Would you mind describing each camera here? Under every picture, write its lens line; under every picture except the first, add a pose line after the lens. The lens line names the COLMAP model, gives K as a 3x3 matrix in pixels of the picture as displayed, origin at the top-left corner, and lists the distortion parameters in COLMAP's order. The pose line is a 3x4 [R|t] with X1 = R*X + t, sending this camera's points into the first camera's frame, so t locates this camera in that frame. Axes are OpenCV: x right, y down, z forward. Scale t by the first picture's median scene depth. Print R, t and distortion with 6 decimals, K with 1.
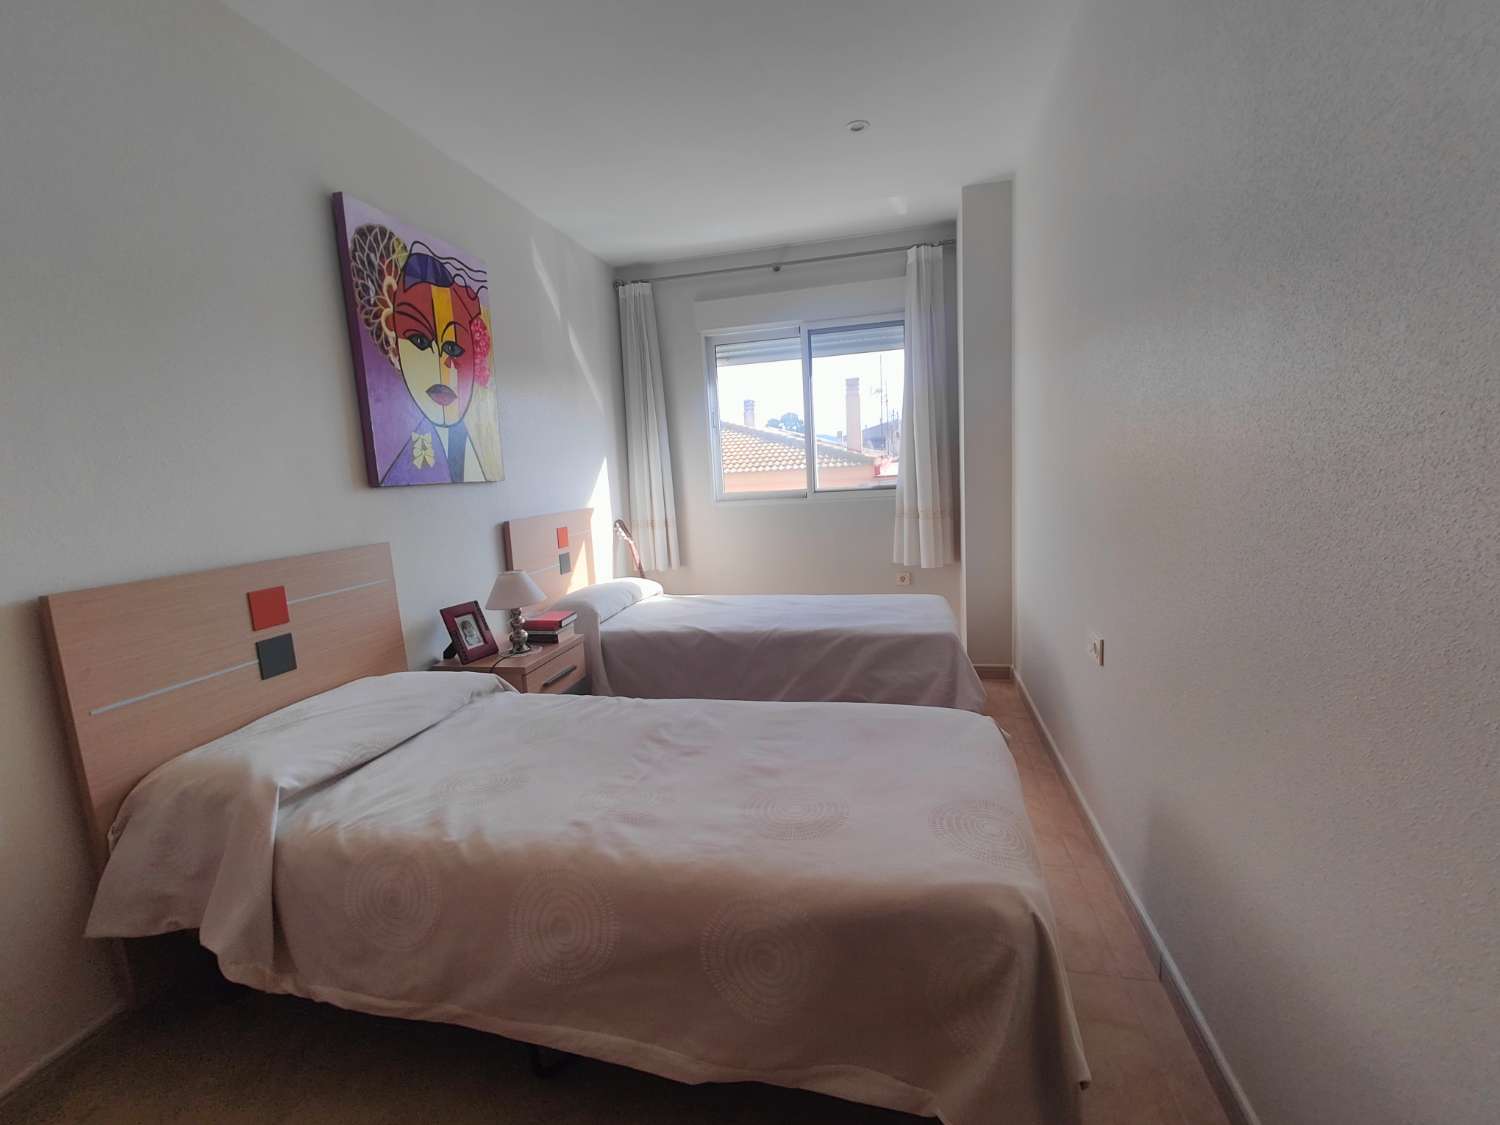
lens RADIAL K [[656.1, 0, 743.5], [0, 656.1, 566.9], [0, 0, 1]] dist [0.002487, 0.000459]
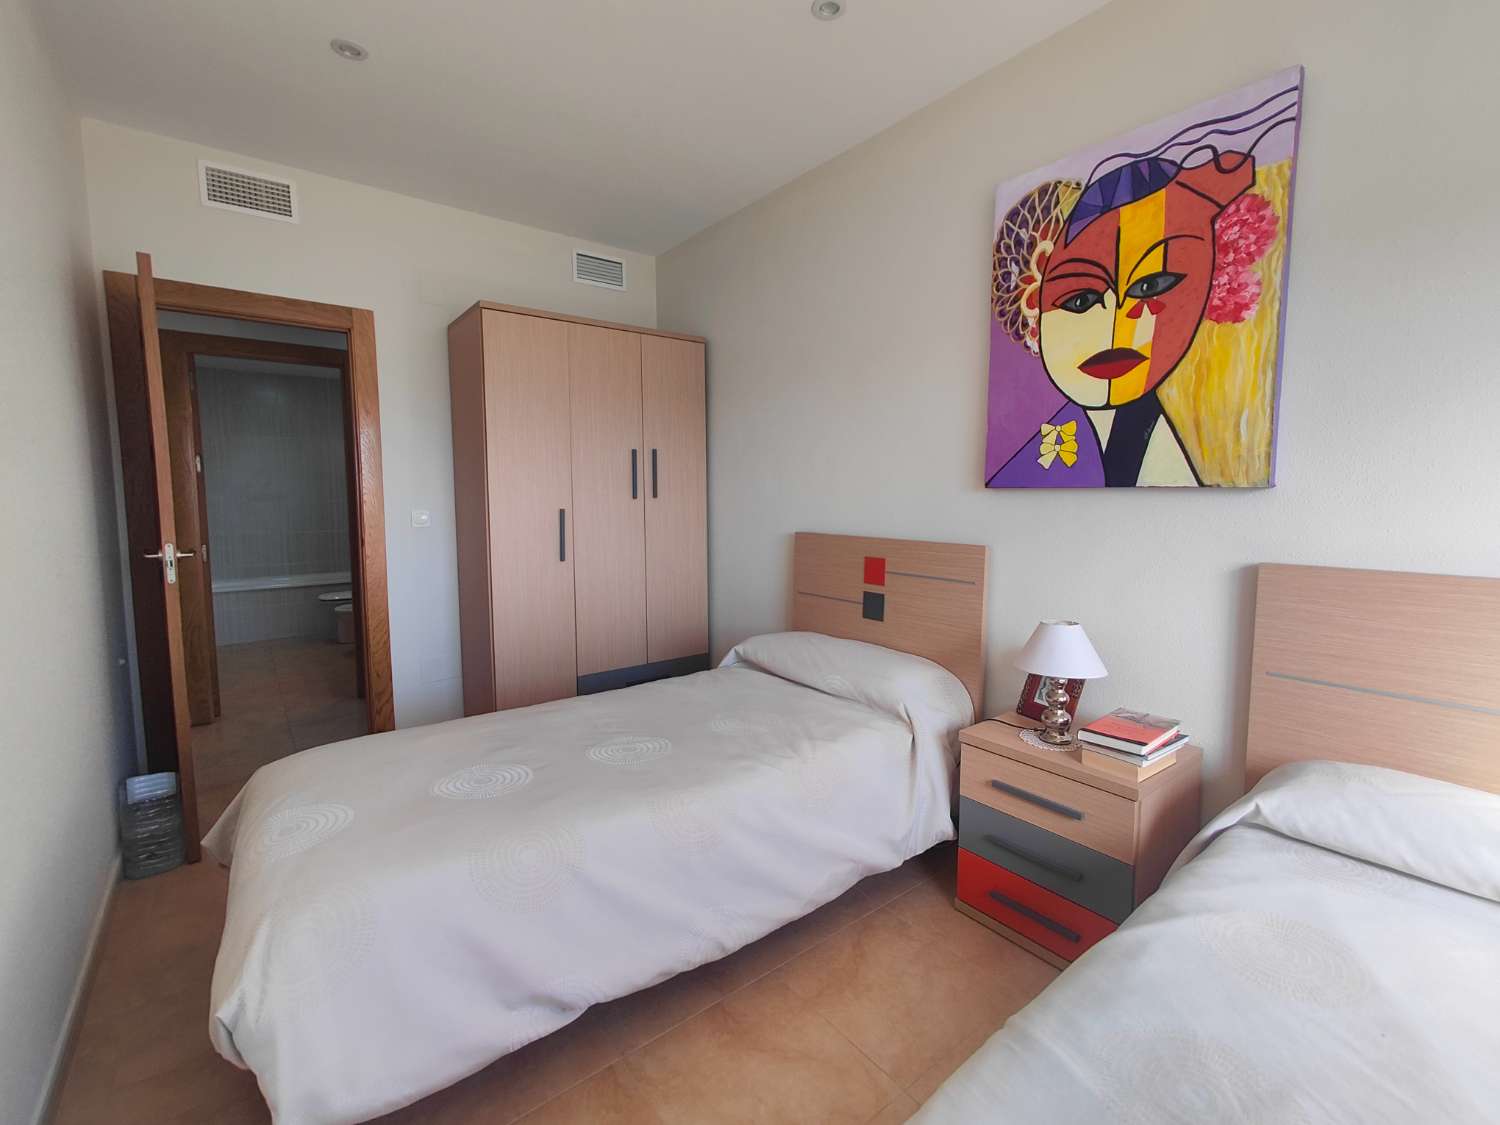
lens RADIAL K [[656.1, 0, 747.9], [0, 656.1, 548.4], [0, 0, 1]] dist [0.002487, 0.000459]
pose [[-0.626400, 0.132601, -0.768141, 0.383505], [-0.072128, 0.971338, 0.226497, -0.212805], [0.776158, 0.197282, -0.598881, 1.231194]]
